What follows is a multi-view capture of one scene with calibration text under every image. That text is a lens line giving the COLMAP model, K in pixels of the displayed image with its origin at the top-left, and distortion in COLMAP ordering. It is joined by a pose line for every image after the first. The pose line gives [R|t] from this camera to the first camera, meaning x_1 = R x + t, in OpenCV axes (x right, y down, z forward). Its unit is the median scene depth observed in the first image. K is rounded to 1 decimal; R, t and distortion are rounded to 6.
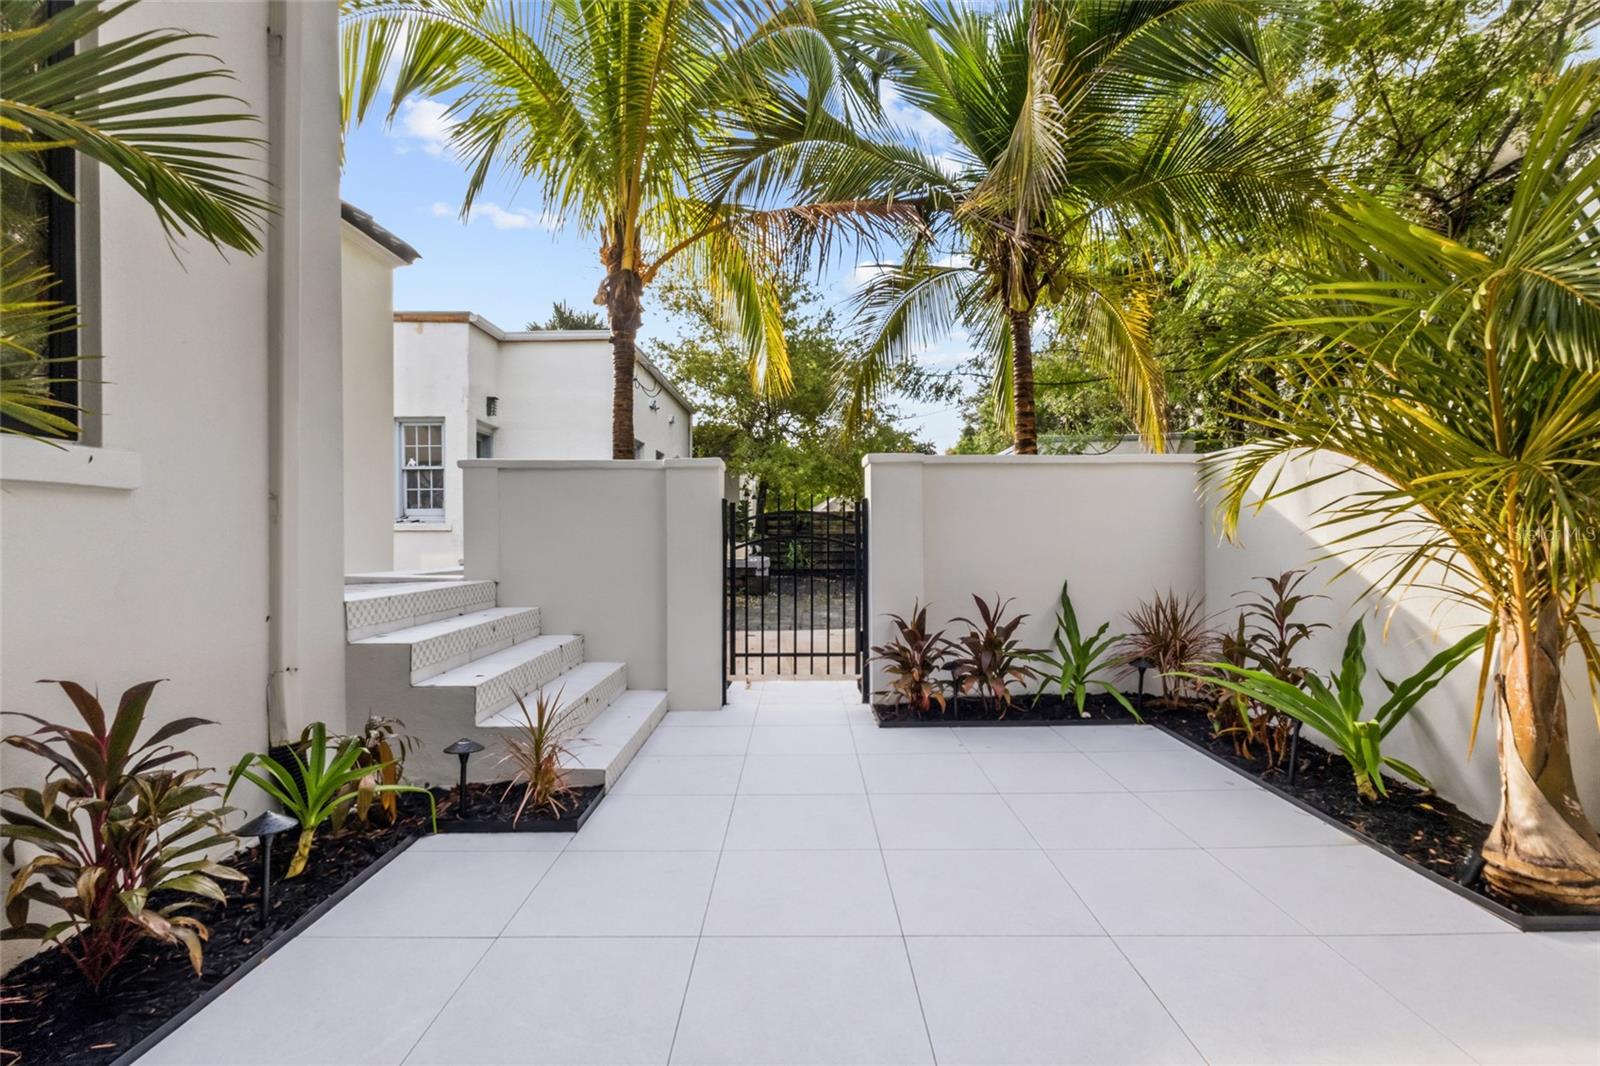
lens RADIAL K [[738.2, 0, 795.9], [0, 738.2, 529.6], [0, 0, 1]] dist [0.002119, -0.000153]
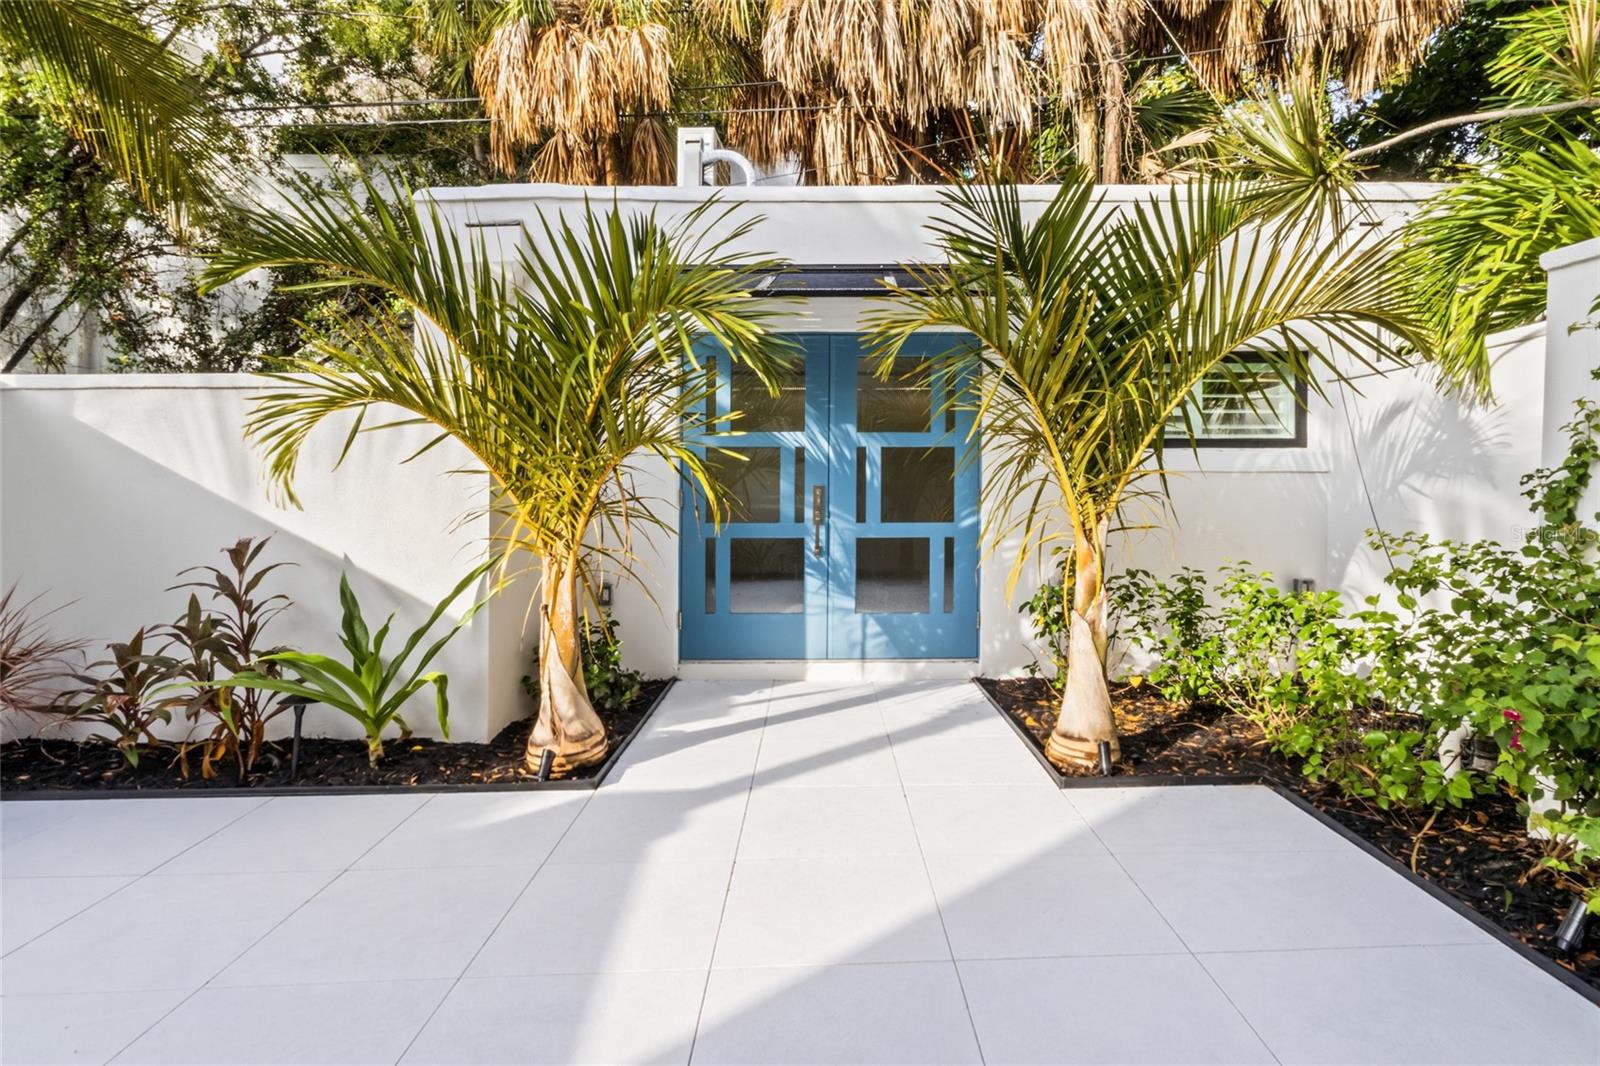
lens RADIAL K [[818.1, 0, 820.8], [0, 818.1, 478.7], [0, 0, 1]] dist [0.002725, 0.001033]
pose [[-0.046653, 0.018490, 0.998740, -0.244722], [-0.002021, 0.999825, -0.018605, 0.003189], [-0.998909, -0.002886, -0.046608, 0.312089]]
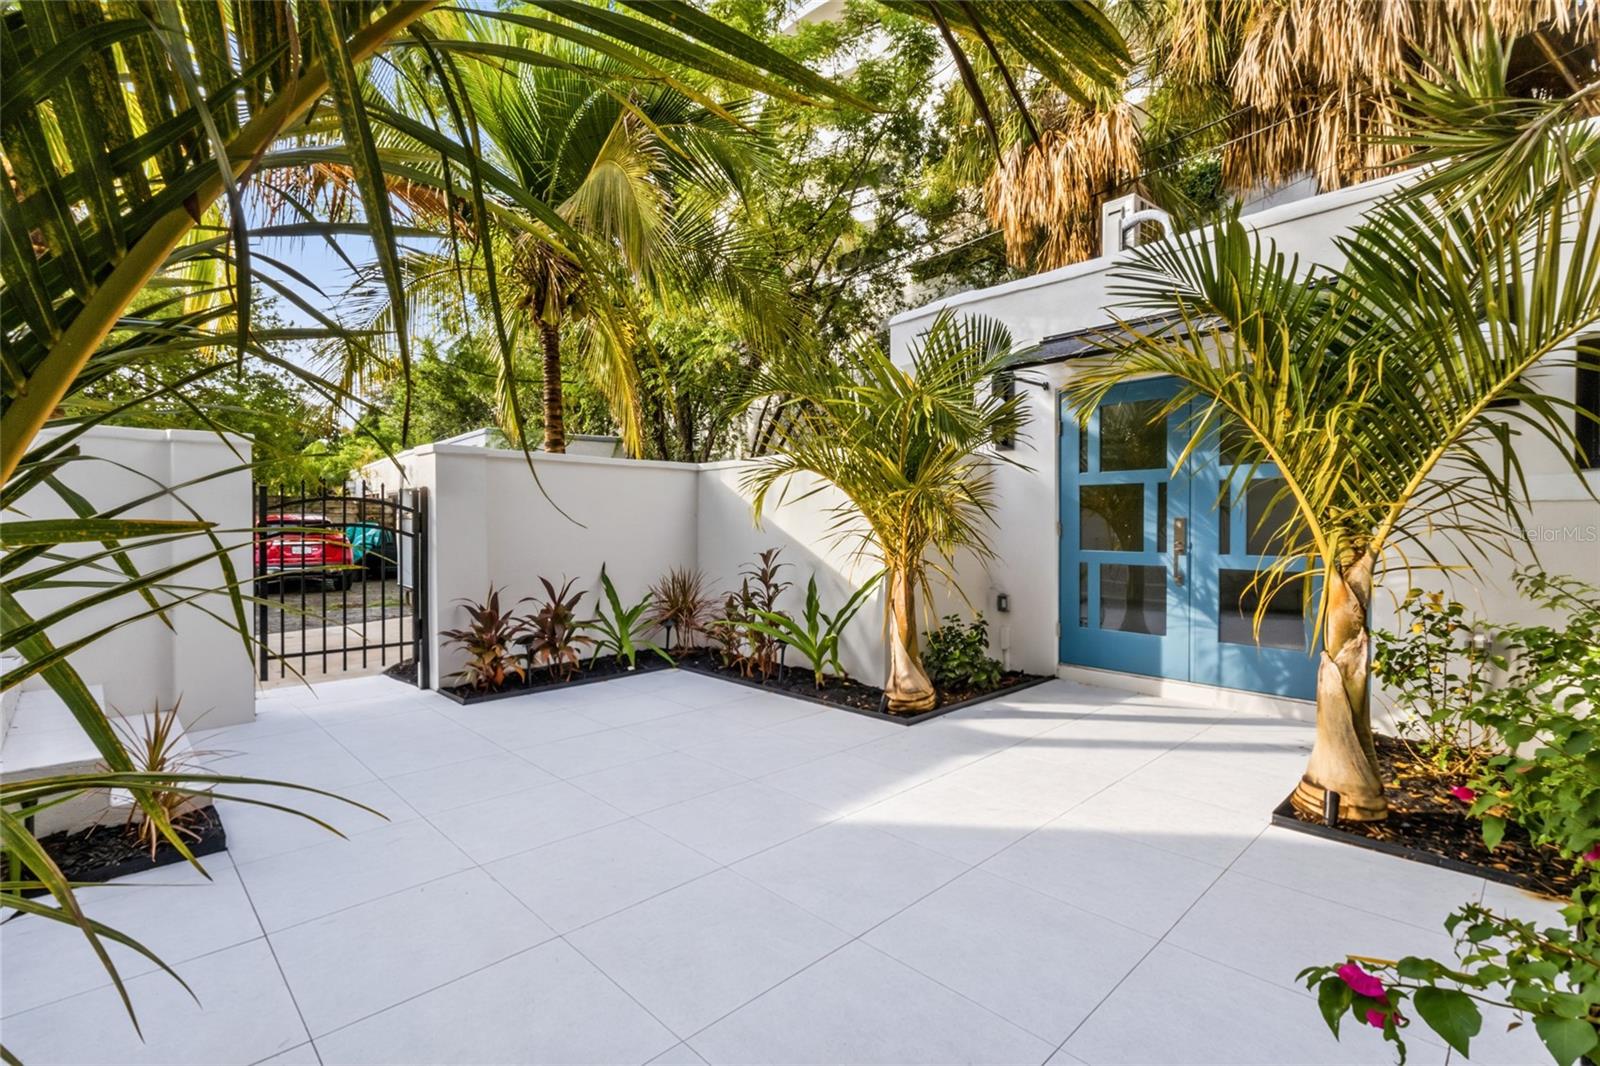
lens RADIAL K [[738.2, 0, 798.2], [0, 738.2, 533.6], [0, 0, 1]] dist [0.002119, -0.000153]
pose [[0.715003, -0.005982, 0.699096, -0.276291], [-0.007101, 0.999850, 0.015819, 0.001253], [-0.699085, -0.016275, 0.714853, -0.088901]]
